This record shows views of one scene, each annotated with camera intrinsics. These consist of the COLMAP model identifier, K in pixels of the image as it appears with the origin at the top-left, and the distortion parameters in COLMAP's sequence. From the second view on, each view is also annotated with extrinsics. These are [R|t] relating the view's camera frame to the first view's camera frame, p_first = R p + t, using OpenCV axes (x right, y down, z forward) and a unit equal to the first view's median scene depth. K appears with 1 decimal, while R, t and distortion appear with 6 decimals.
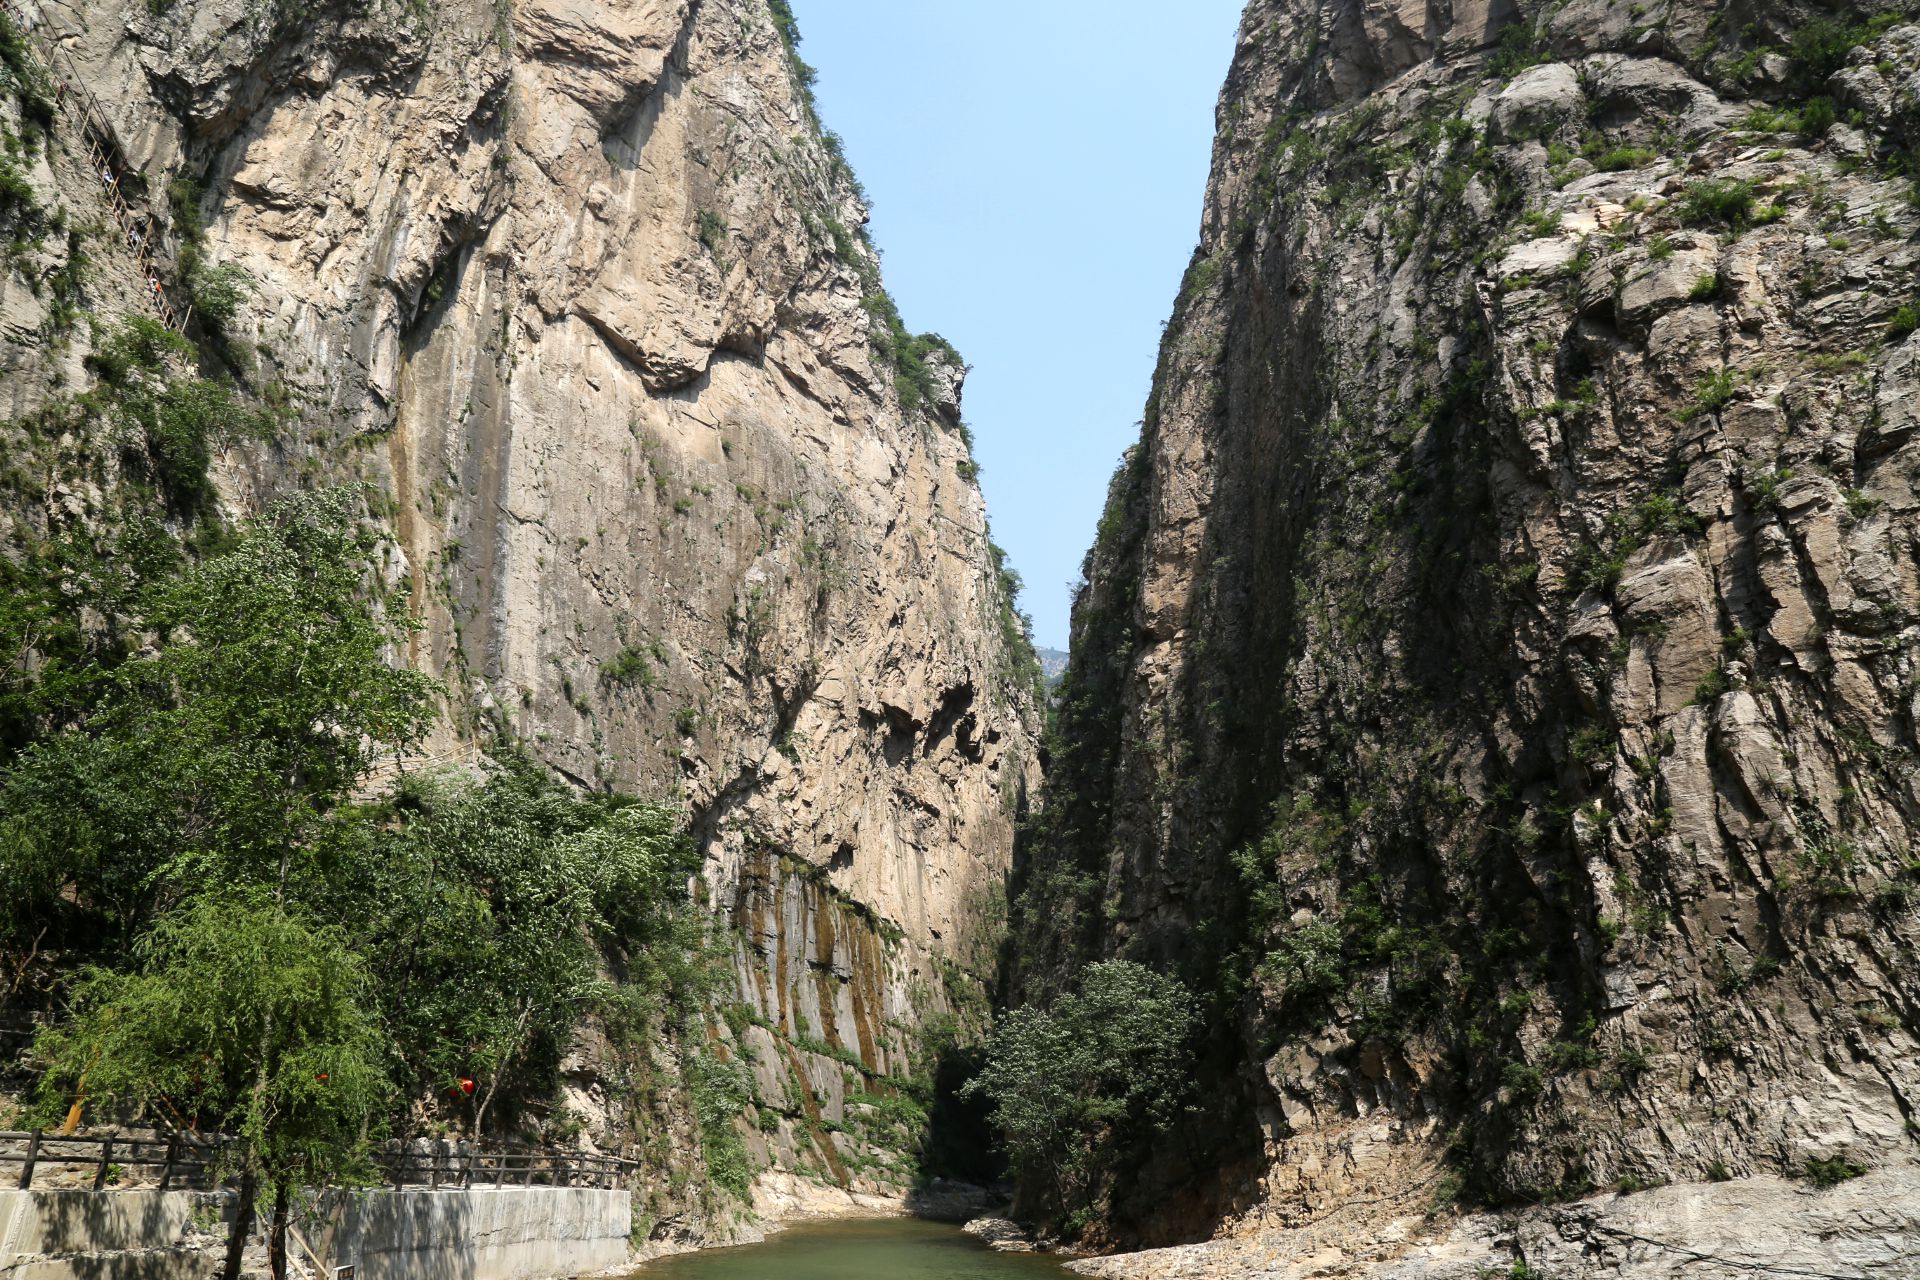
lens RADIAL K [[1307.6, 0, 975.5], [0, 1307.6, 646.8], [0, 0, 1]] dist [-0.123783, 0.069728]
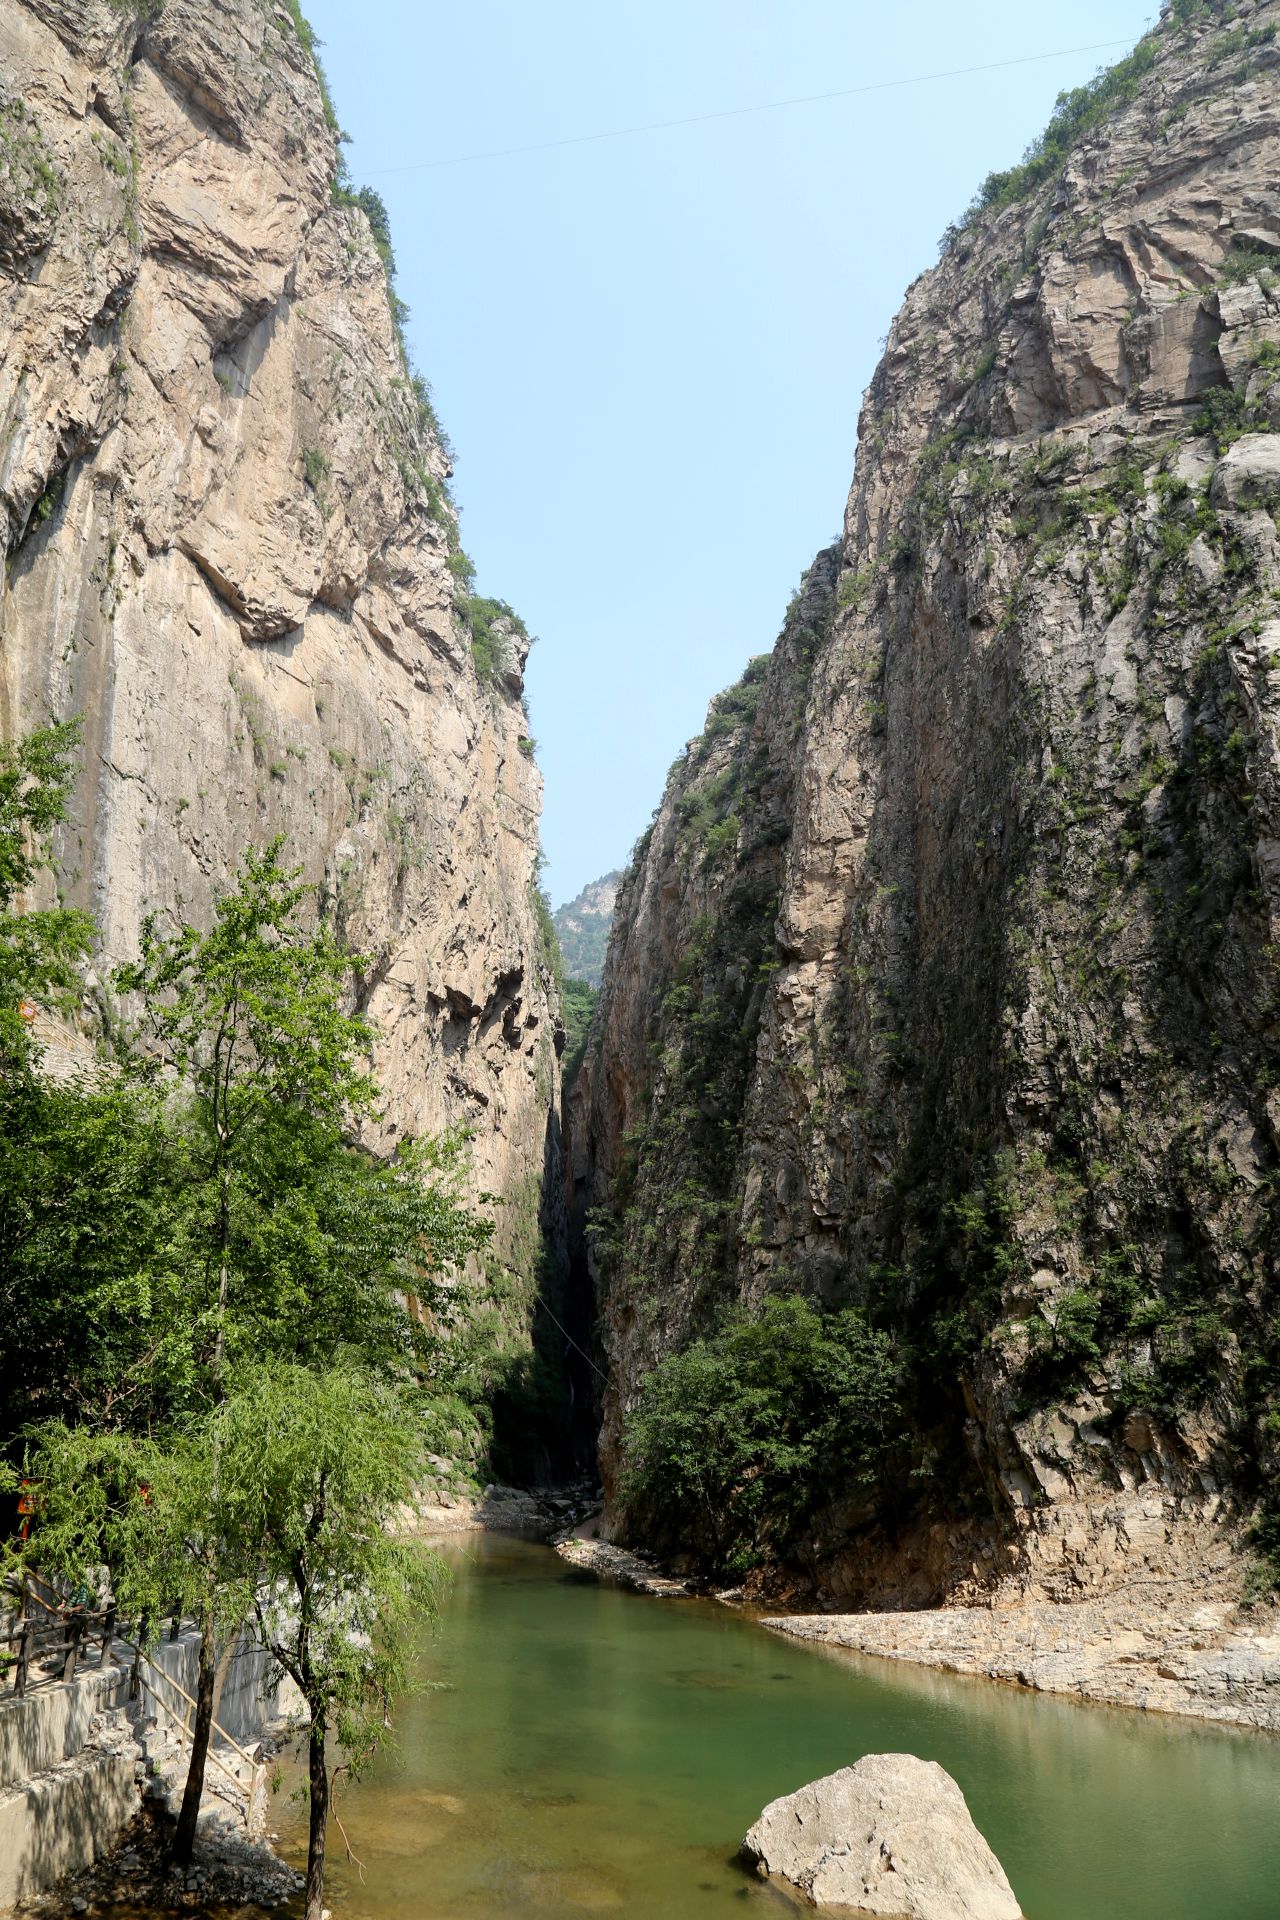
lens RADIAL K [[1315.6, 0, 646.5], [0, 1315.6, 952.7], [0, 0, 1]] dist [-0.125006, 0.073472]
pose [[0.983078, 0.071730, 0.168560, -0.137095], [-0.076833, 0.996756, 0.023943, -0.024389], [-0.166296, -0.036489, 0.985401, 0.046320]]
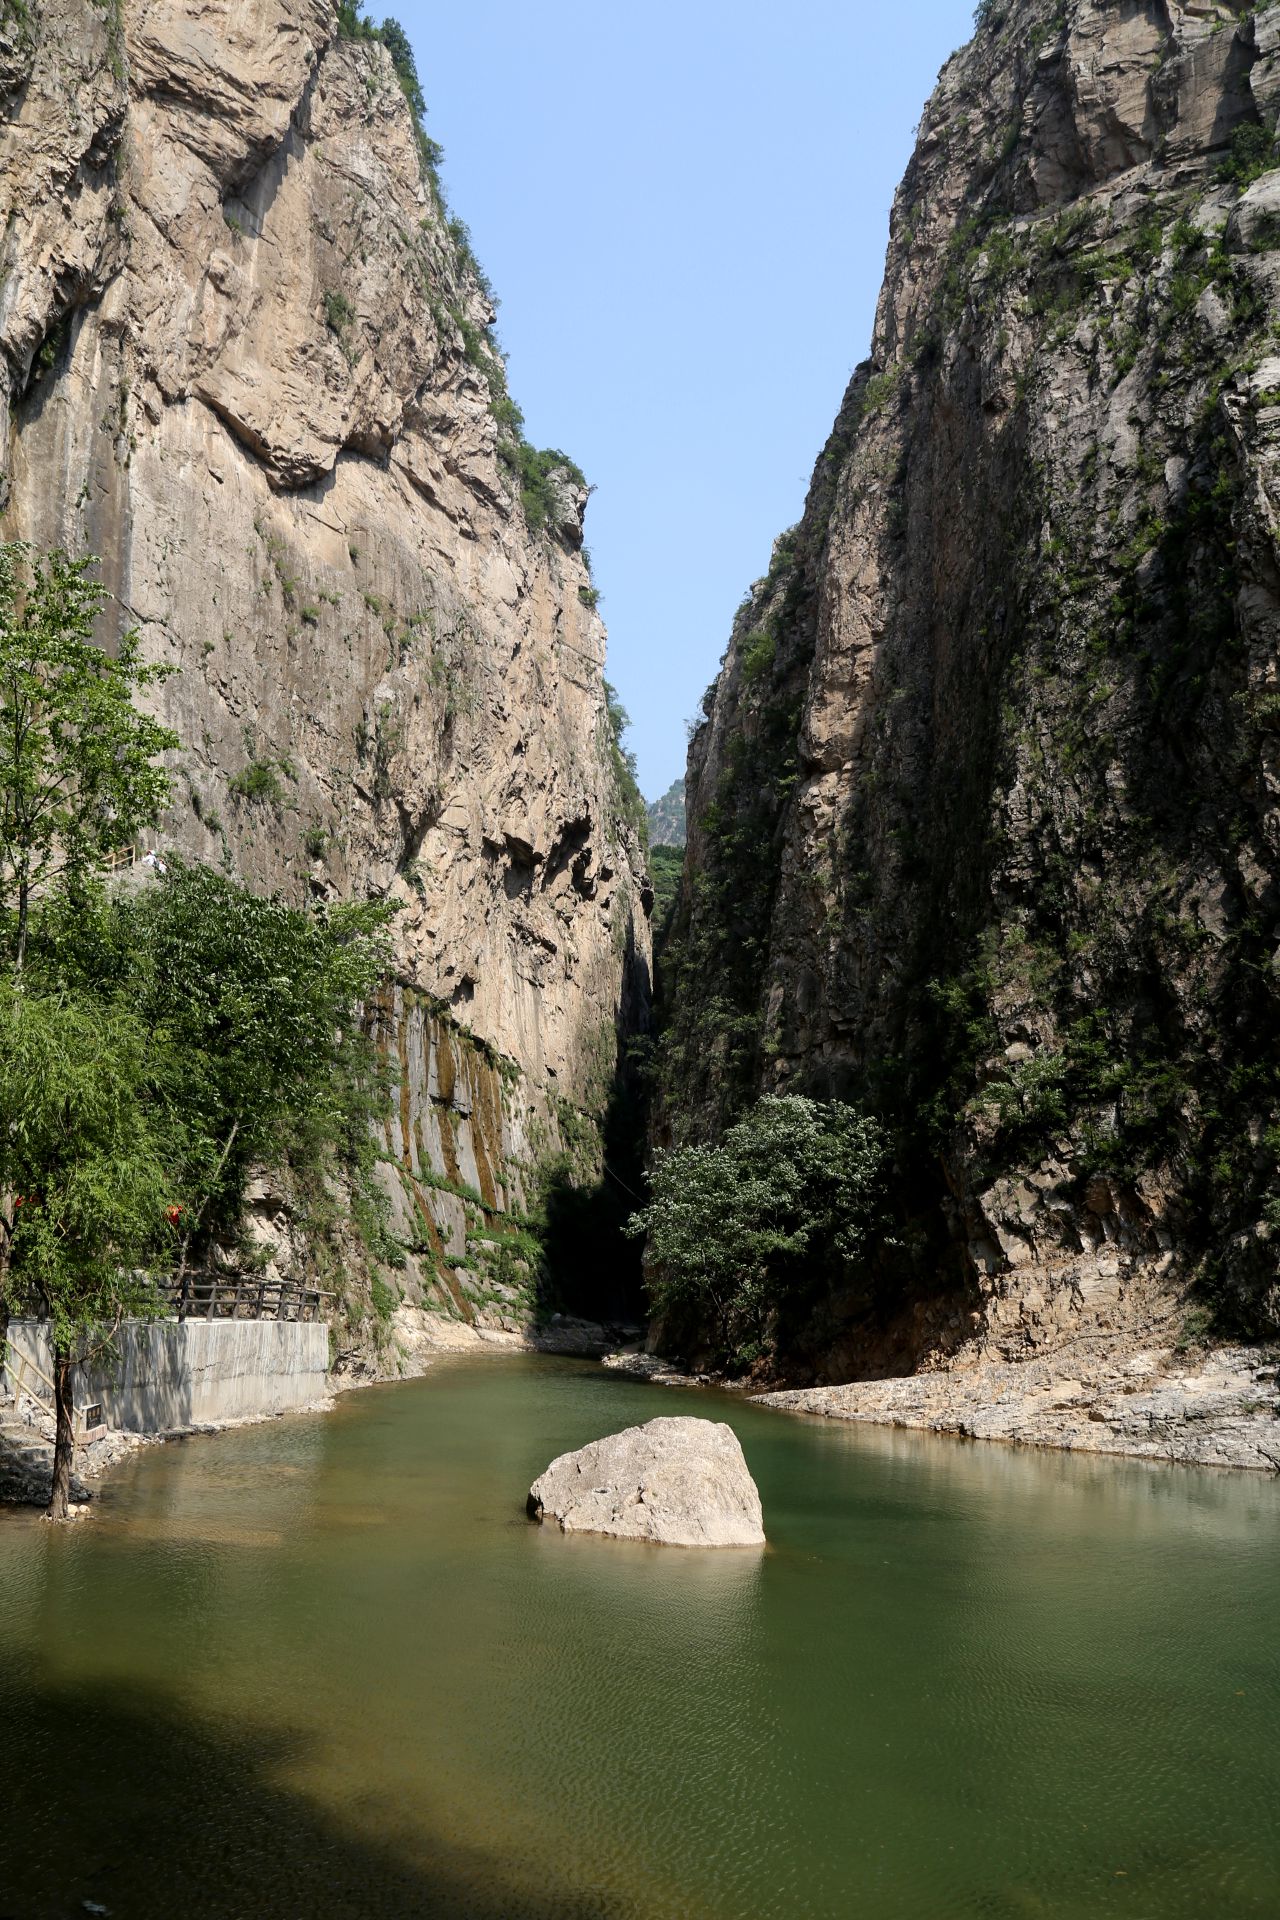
lens RADIAL K [[1315.6, 0, 646.5], [0, 1315.6, 952.7], [0, 0, 1]] dist [-0.125006, 0.073472]
pose [[0.996606, 0.025919, 0.078137, -0.060849], [-0.035133, 0.992278, 0.118956, 0.016813], [-0.074450, -0.121298, 0.989820, 0.034842]]
